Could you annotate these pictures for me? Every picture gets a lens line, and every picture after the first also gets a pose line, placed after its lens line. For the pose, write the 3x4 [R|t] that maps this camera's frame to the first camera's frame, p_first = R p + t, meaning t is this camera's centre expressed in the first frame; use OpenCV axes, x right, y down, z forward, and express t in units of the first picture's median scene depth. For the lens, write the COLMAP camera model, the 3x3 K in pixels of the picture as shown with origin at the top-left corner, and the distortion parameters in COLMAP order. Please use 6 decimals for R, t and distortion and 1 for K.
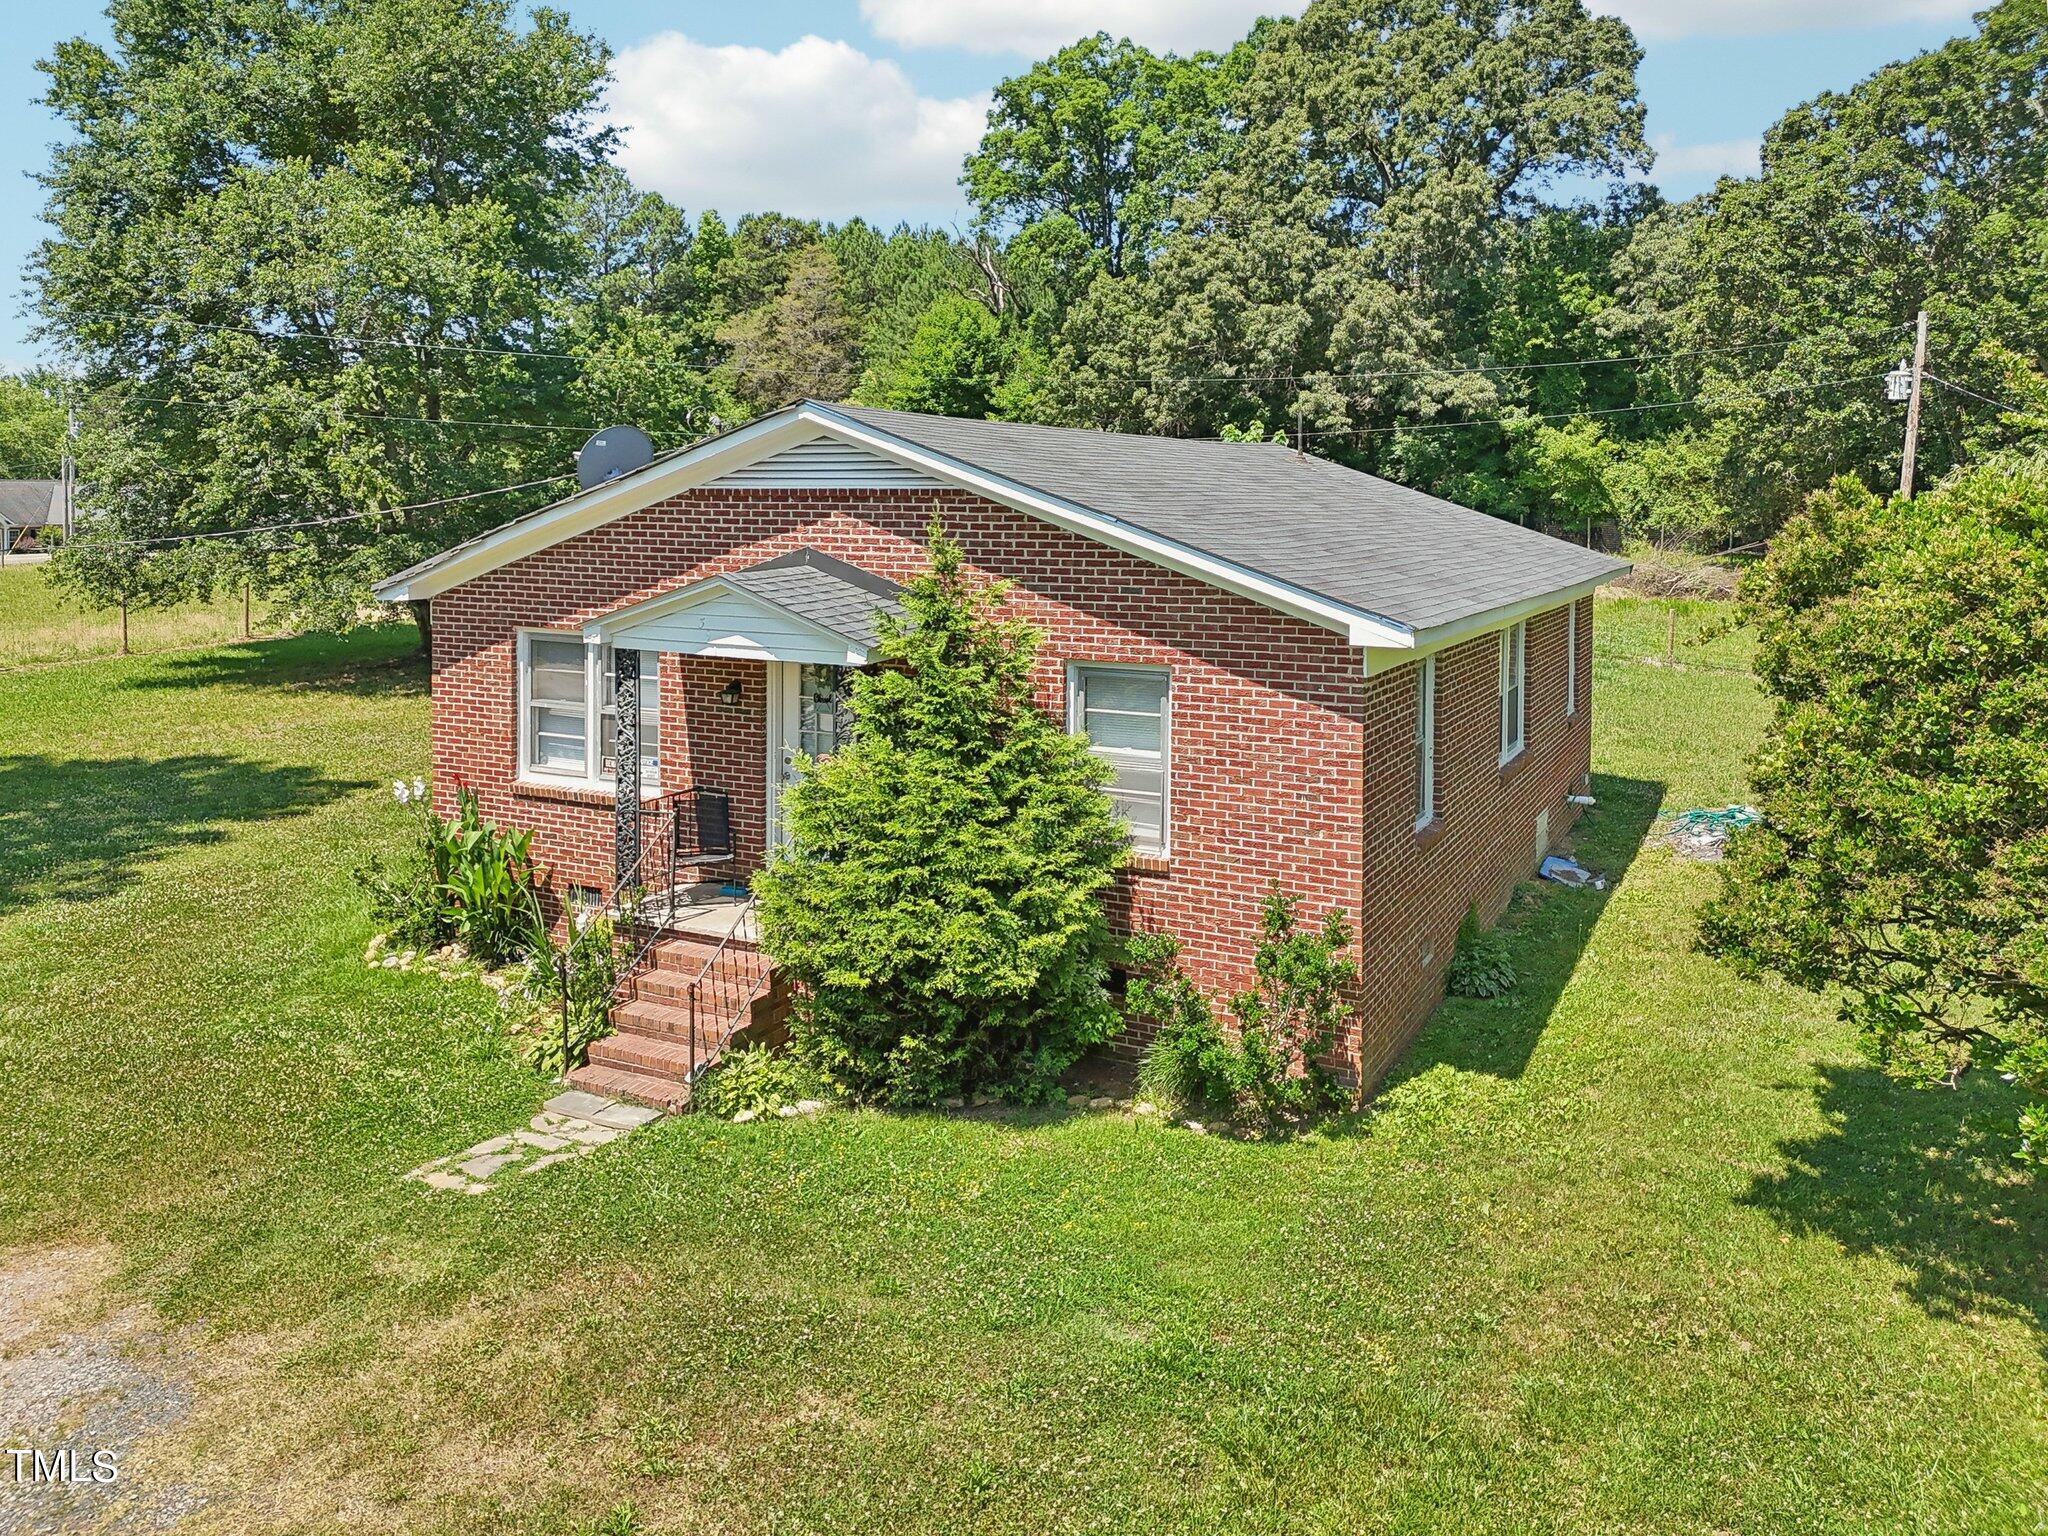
lens RADIAL K [[1527.3, 0, 1026.5], [0, 1527.3, 762.4], [0, 0, 1]] dist [0.061783, -0.046946]
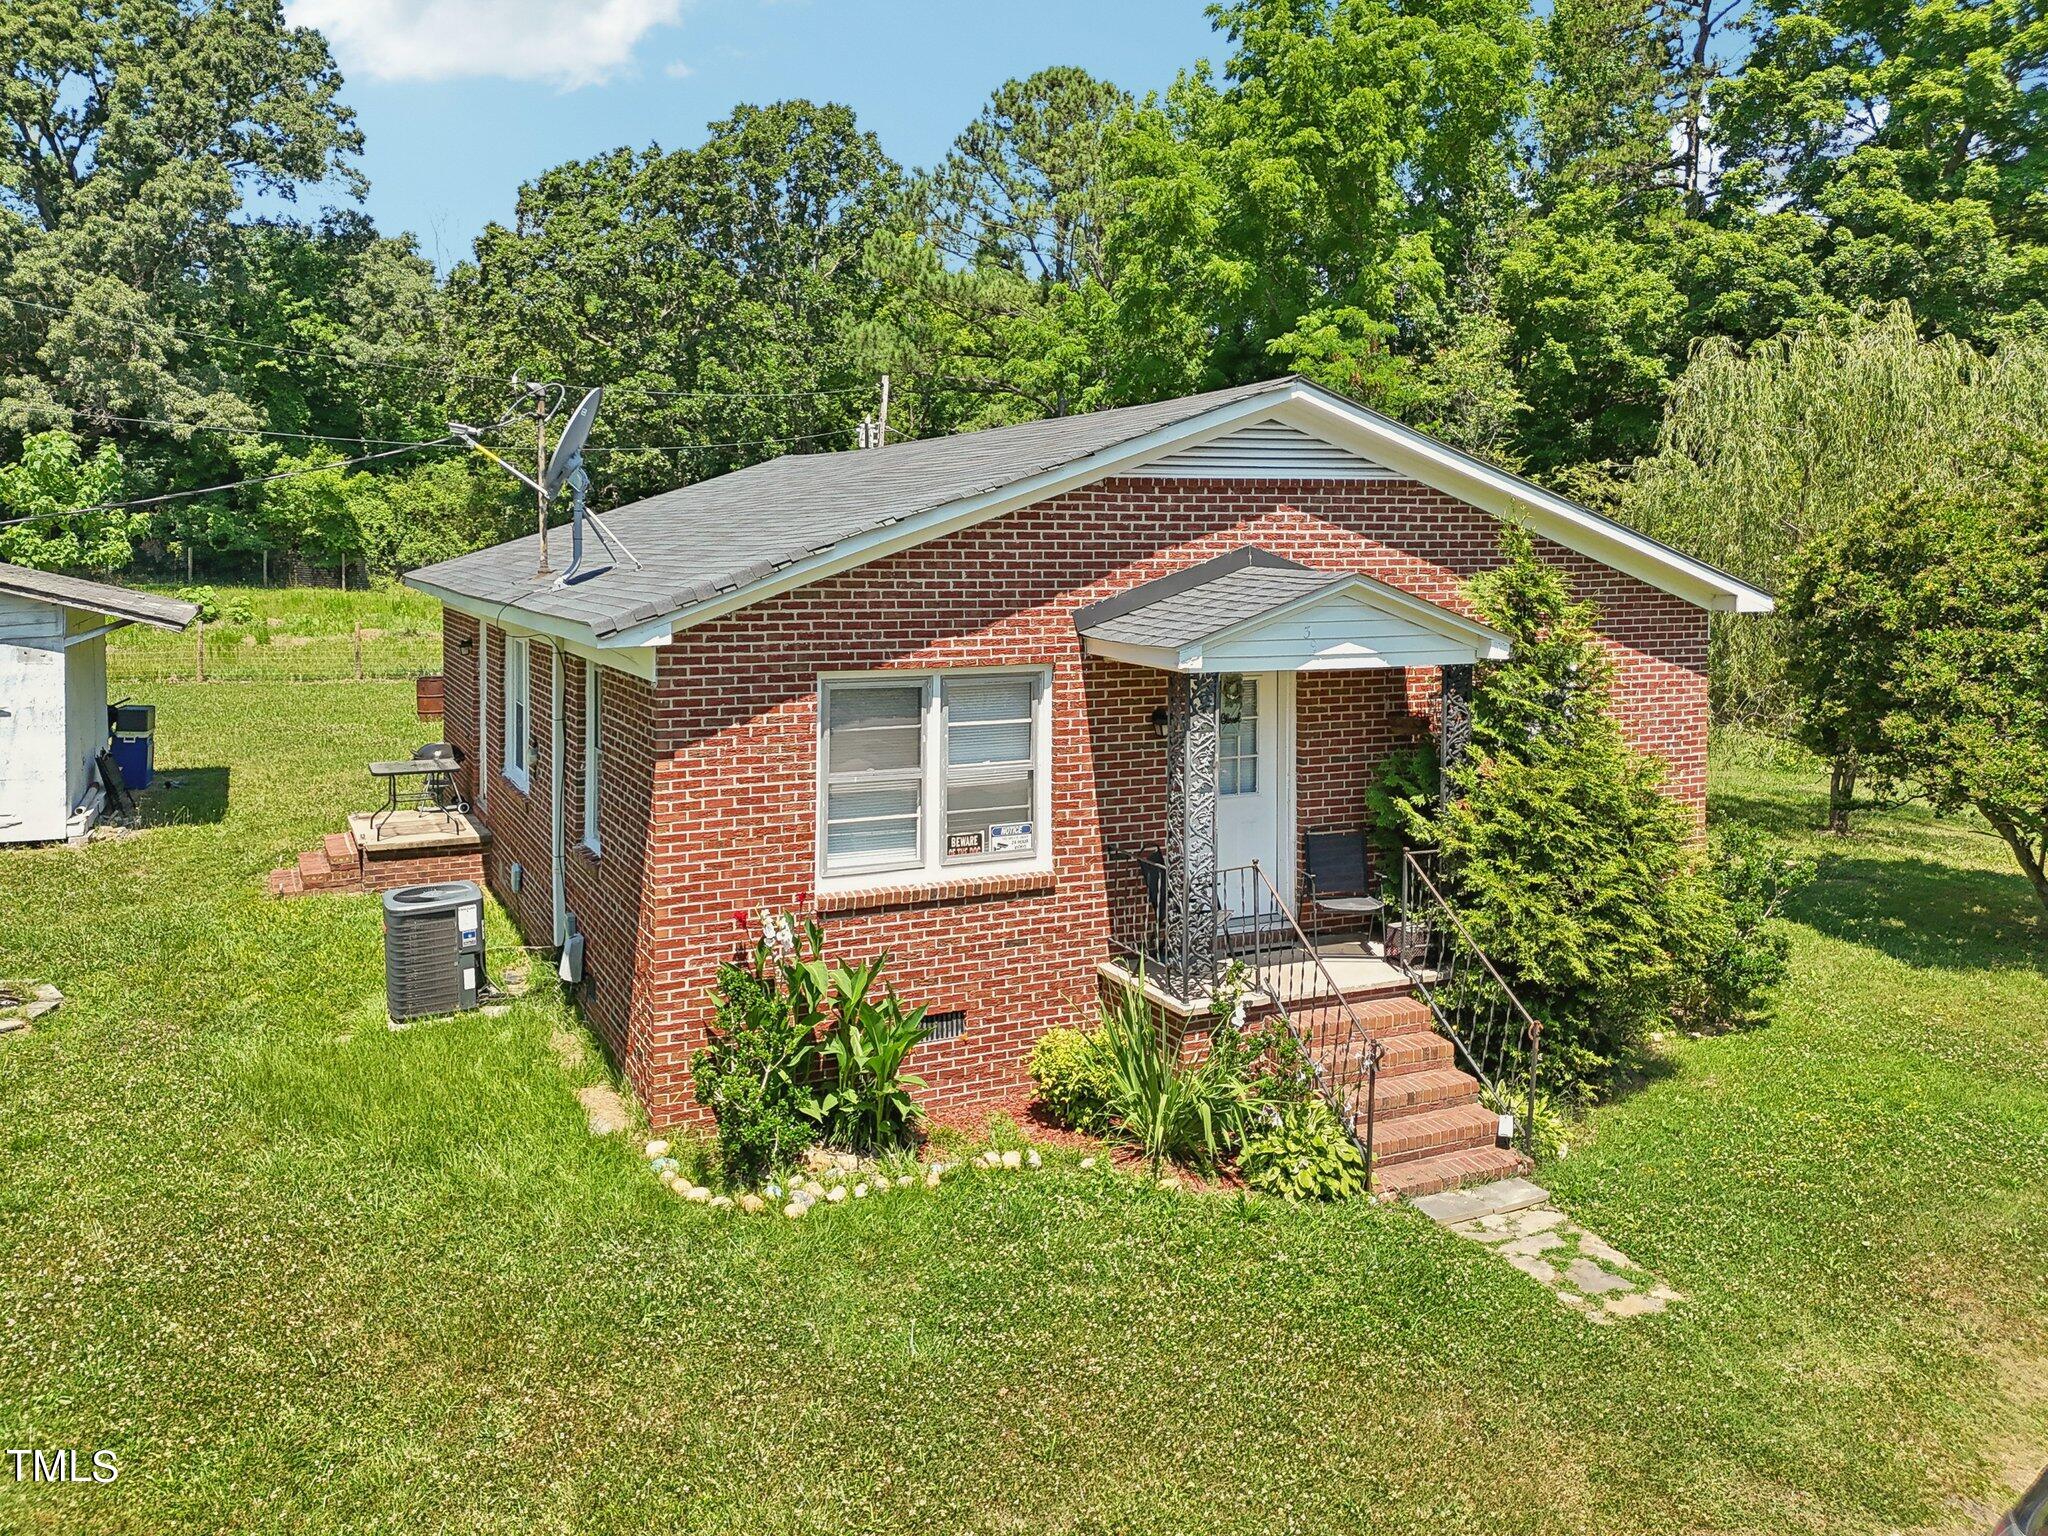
lens RADIAL K [[1527.3, 0, 1015.6], [0, 1527.3, 784.1], [0, 0, 1]] dist [0.061783, -0.046946]
pose [[0.624185, -0.128883, 0.770573, -0.860577], [0.138770, 0.988906, 0.052993, -0.065914], [-0.768854, 0.073855, 0.635145, 0.519337]]
